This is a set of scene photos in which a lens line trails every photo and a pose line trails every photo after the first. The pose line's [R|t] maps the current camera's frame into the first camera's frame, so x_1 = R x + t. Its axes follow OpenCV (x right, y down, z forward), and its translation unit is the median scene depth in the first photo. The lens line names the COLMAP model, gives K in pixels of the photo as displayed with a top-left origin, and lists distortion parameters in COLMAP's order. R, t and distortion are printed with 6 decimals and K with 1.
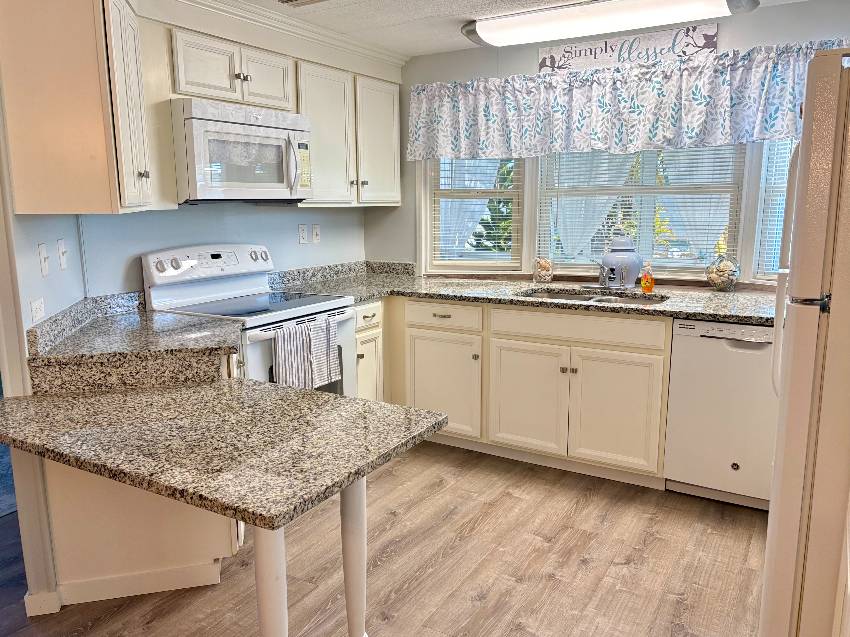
lens RADIAL K [[662.4, 0, 426.6], [0, 662.4, 319.2], [0, 0, 1]] dist [0.048433, -0.064178]
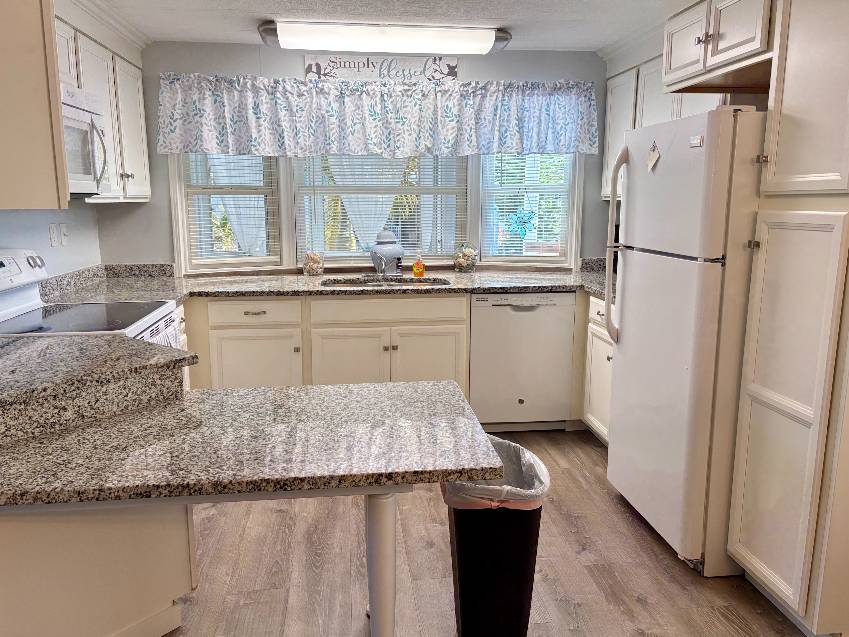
lens RADIAL K [[661.7, 0, 426.1], [0, 661.7, 319.2], [0, 0, 1]] dist [0.048433, -0.064178]
pose [[0.792009, -0.103536, 0.601667, -0.394082], [0.102624, 0.994070, 0.035971, -0.005931], [-0.601823, 0.033256, 0.797937, 0.057097]]
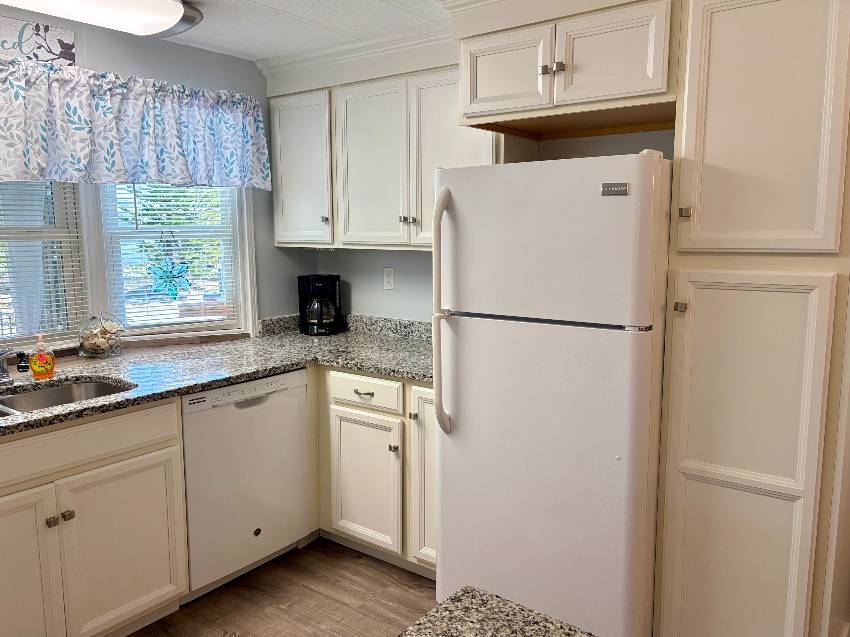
lens RADIAL K [[662.4, 0, 426.6], [0, 662.4, 319.2], [0, 0, 1]] dist [0.048433, -0.064178]
pose [[0.112028, -0.129900, 0.985178, -0.338968], [0.177800, 0.978040, 0.108741, -0.112382], [-0.977669, 0.162983, 0.132664, 0.515930]]
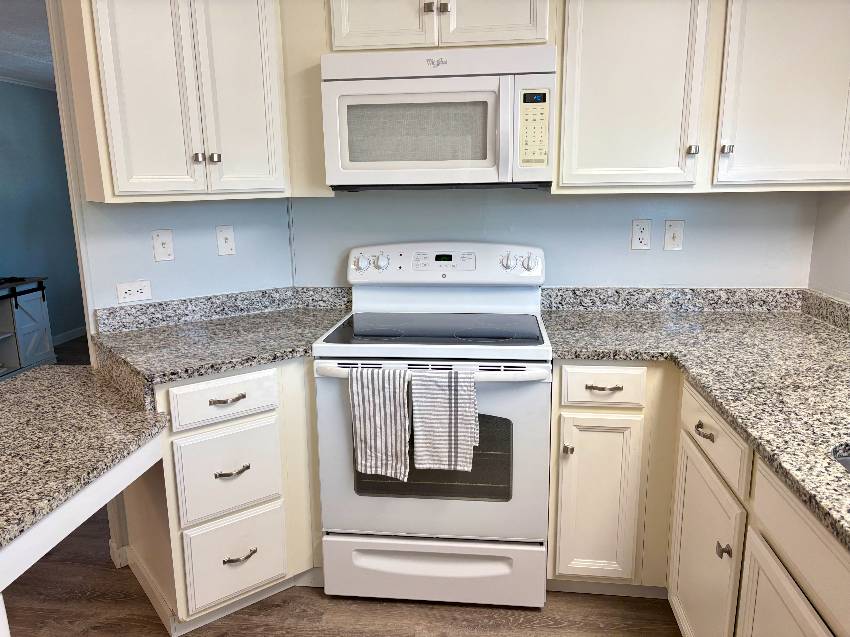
lens RADIAL K [[637.1, 0, 426.5], [0, 637.1, 317.1], [0, 0, 1]] dist [0.066059, -0.062456]
pose [[0.408935, 0.188775, -0.892825, 0.350254], [-0.151093, 0.978873, 0.137765, -0.123764], [0.899968, 0.078563, 0.428818, 0.654914]]
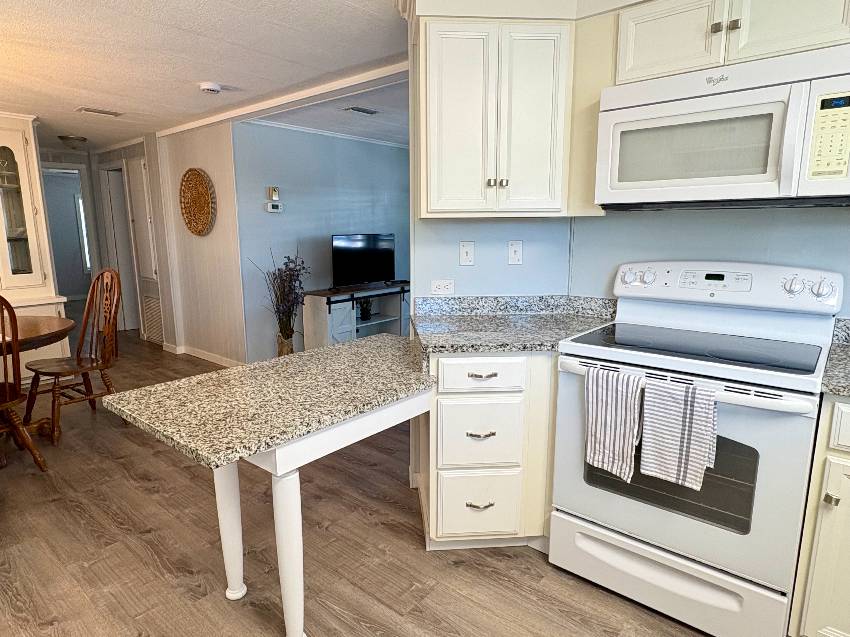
lens RADIAL K [[514.4, 0, 425.0], [0, 514.4, 318.5], [0, 0, 1]] dist [0.009302, 0.001607]
pose [[-0.159453, 0.180783, -0.970511, 0.328977], [-0.170588, 0.963255, 0.207459, -0.113231], [0.972355, 0.198638, -0.122755, 0.740150]]
